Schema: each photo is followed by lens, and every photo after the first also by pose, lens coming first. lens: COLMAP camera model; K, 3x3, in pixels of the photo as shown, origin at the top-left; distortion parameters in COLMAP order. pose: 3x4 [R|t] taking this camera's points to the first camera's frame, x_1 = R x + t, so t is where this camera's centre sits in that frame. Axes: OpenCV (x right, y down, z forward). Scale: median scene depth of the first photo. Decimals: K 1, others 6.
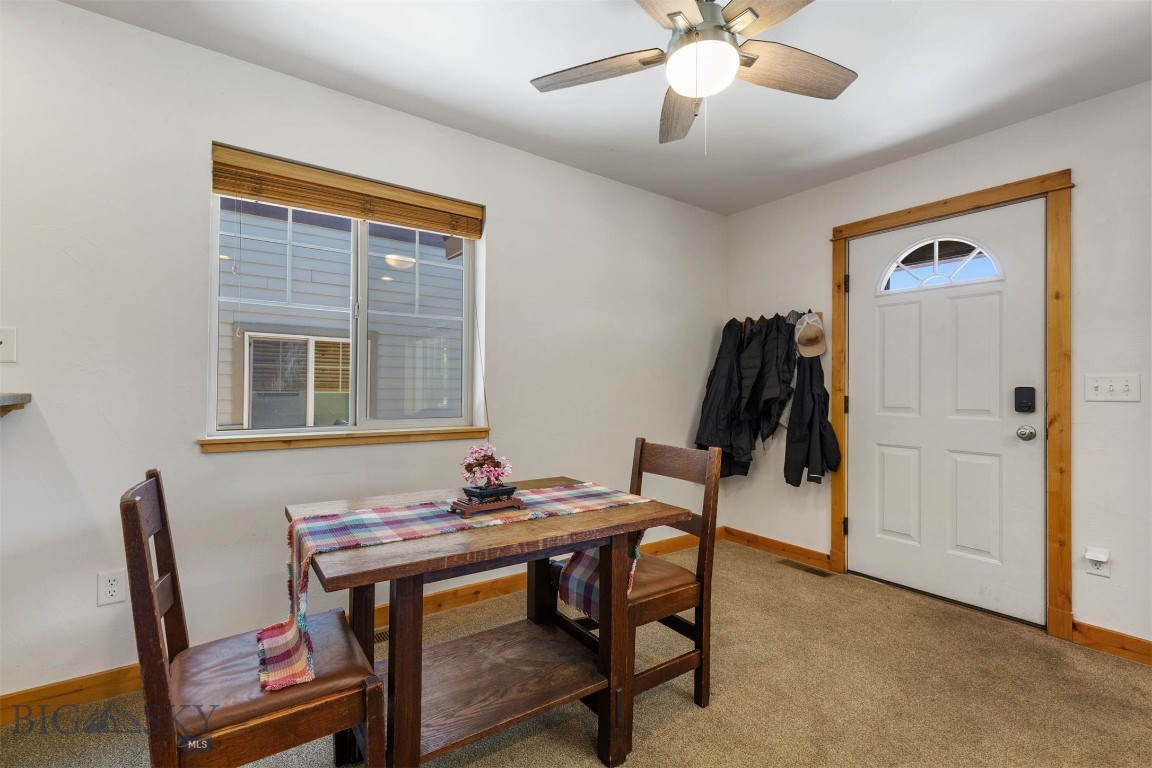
lens RADIAL K [[521.6, 0, 570.7], [0, 521.6, 383.2], [0, 0, 1]] dist [0.002607, -0.000034]
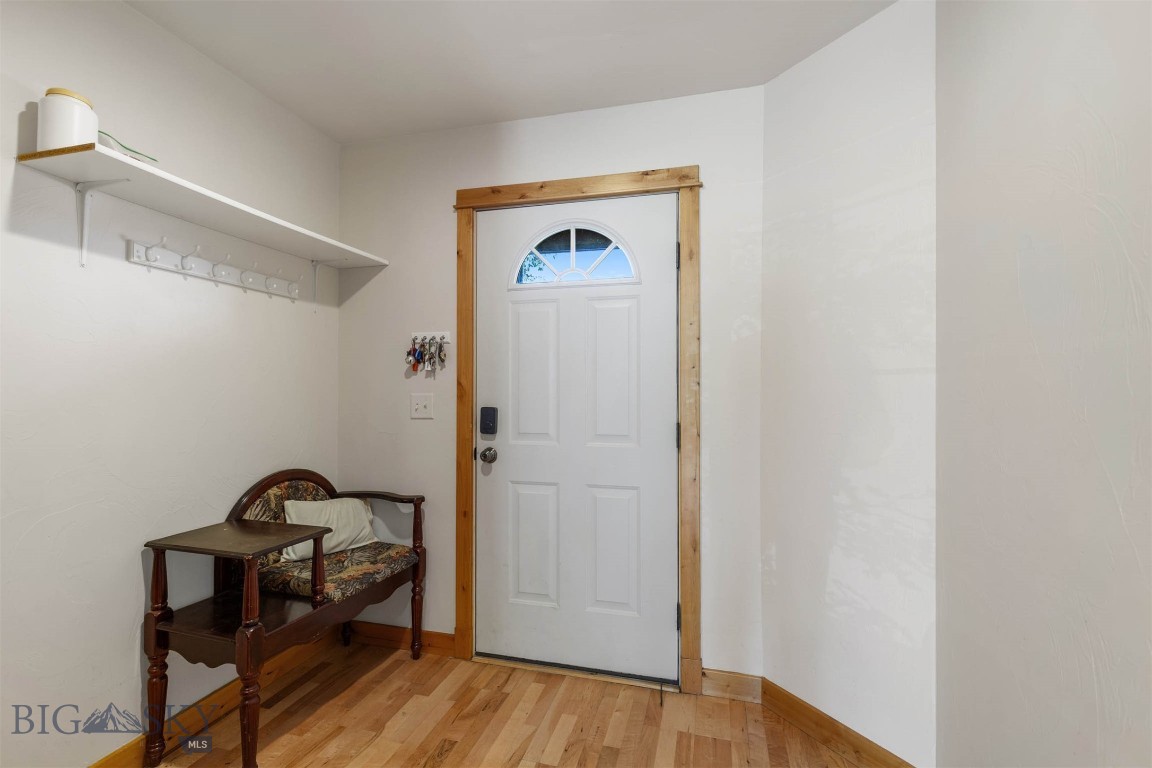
lens RADIAL K [[521.6, 0, 572.4], [0, 521.6, 375.3], [0, 0, 1]] dist [0.002607, -0.000034]
pose [[0.773716, -0.007488, 0.633488, 0.173044], [0.000017, 0.999930, 0.011798, -0.048242], [-0.633532, -0.009117, 0.773663, 0.351228]]
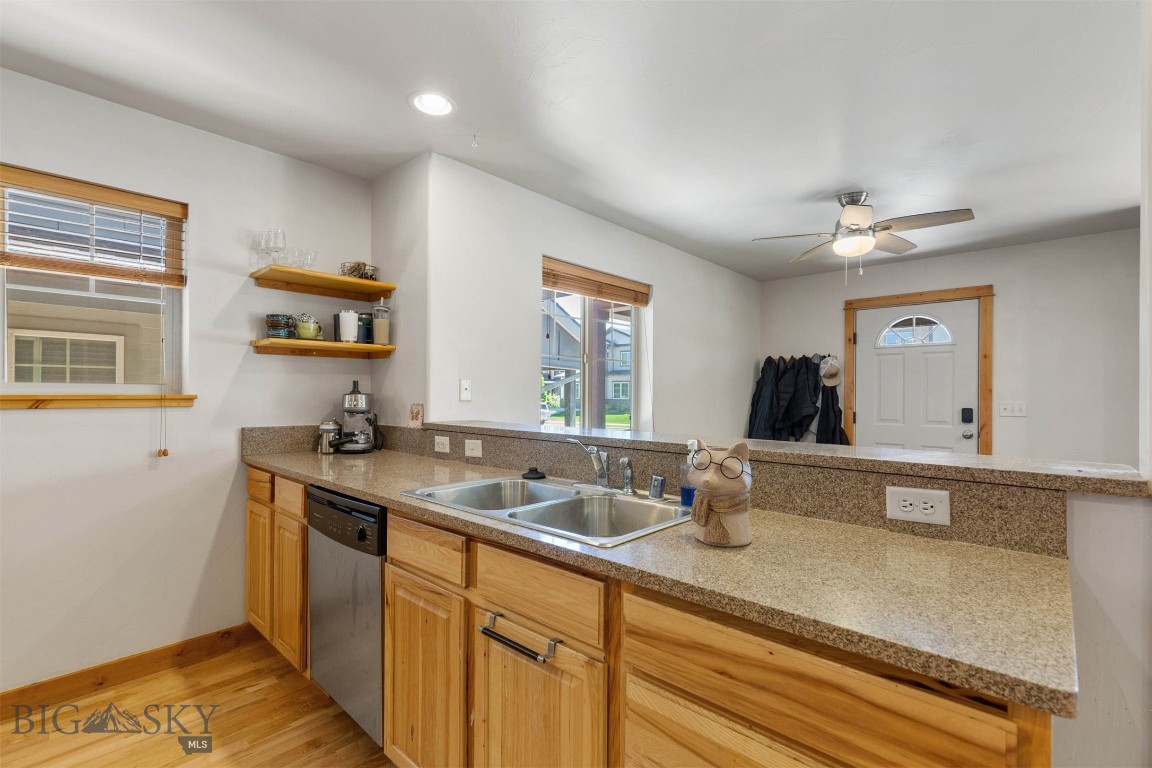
lens RADIAL K [[521.6, 0, 575.7], [0, 521.6, 392.5], [0, 0, 1]] dist [0.002607, -0.000034]
pose [[0.978453, -0.003985, 0.206429, -0.628972], [0.002148, 0.999956, 0.009119, -0.052524], [-0.206457, -0.008479, 0.978419, -0.350649]]
